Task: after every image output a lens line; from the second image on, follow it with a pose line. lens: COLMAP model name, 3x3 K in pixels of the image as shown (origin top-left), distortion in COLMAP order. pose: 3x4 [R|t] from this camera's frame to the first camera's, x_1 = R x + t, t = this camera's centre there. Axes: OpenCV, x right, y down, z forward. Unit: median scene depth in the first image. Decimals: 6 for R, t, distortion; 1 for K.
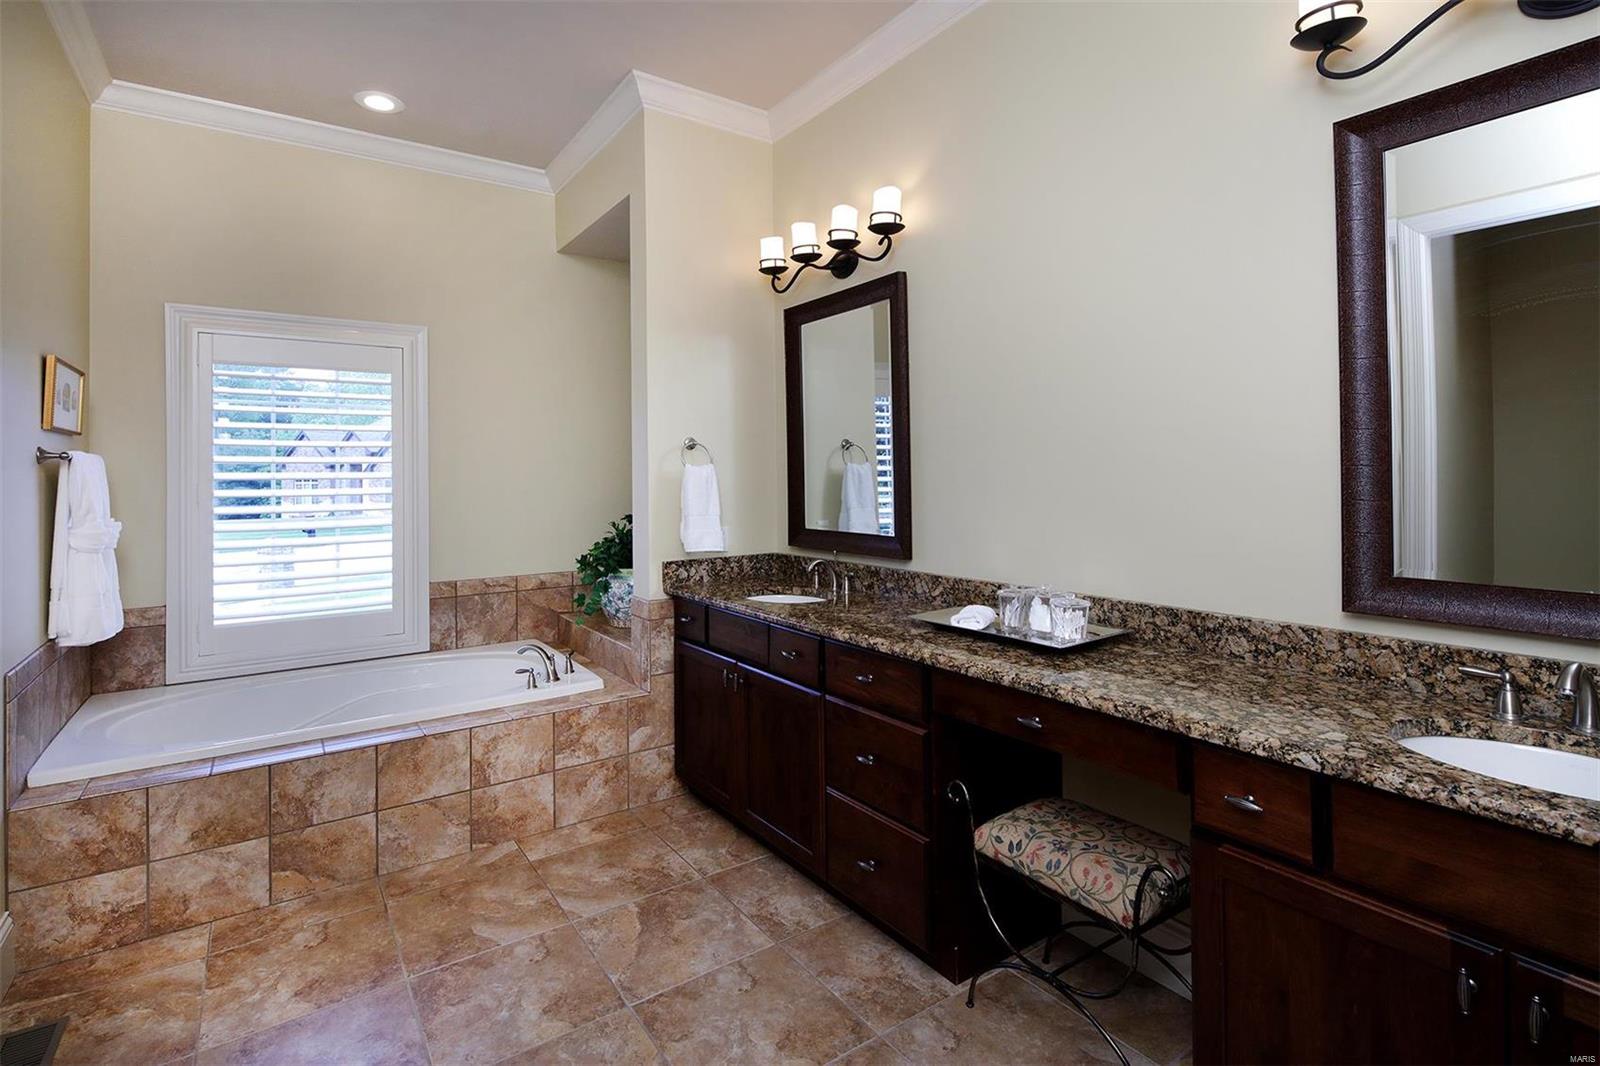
lens RADIAL K [[770.8, 0, 787.8], [0, 770.8, 492.3], [0, 0, 1]] dist [0.002247, -0.000256]
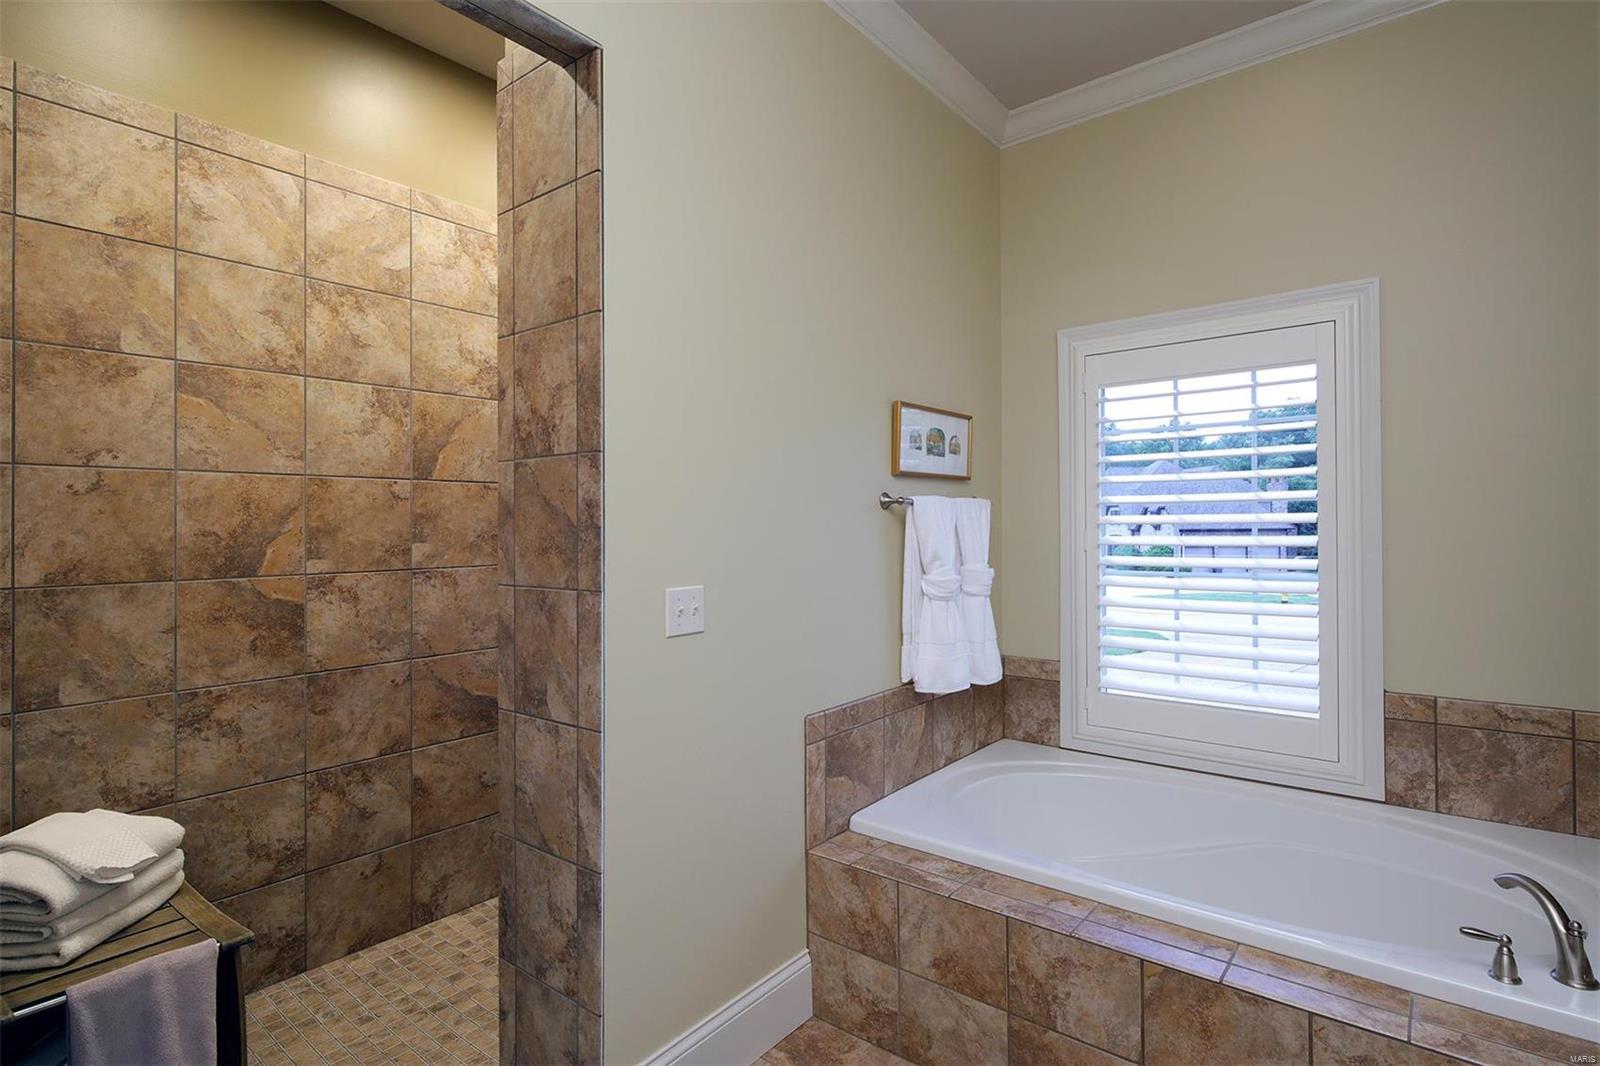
lens RADIAL K [[784.3, 0, 804.7], [0, 784.3, 517.9], [0, 0, 1]] dist [0.001033, -0.000612]
pose [[0.316229, -0.000307, -0.948683, -0.020692], [-0.014313, 0.999885, -0.005095, -0.015321], [0.948575, 0.015189, 0.316189, 0.478889]]
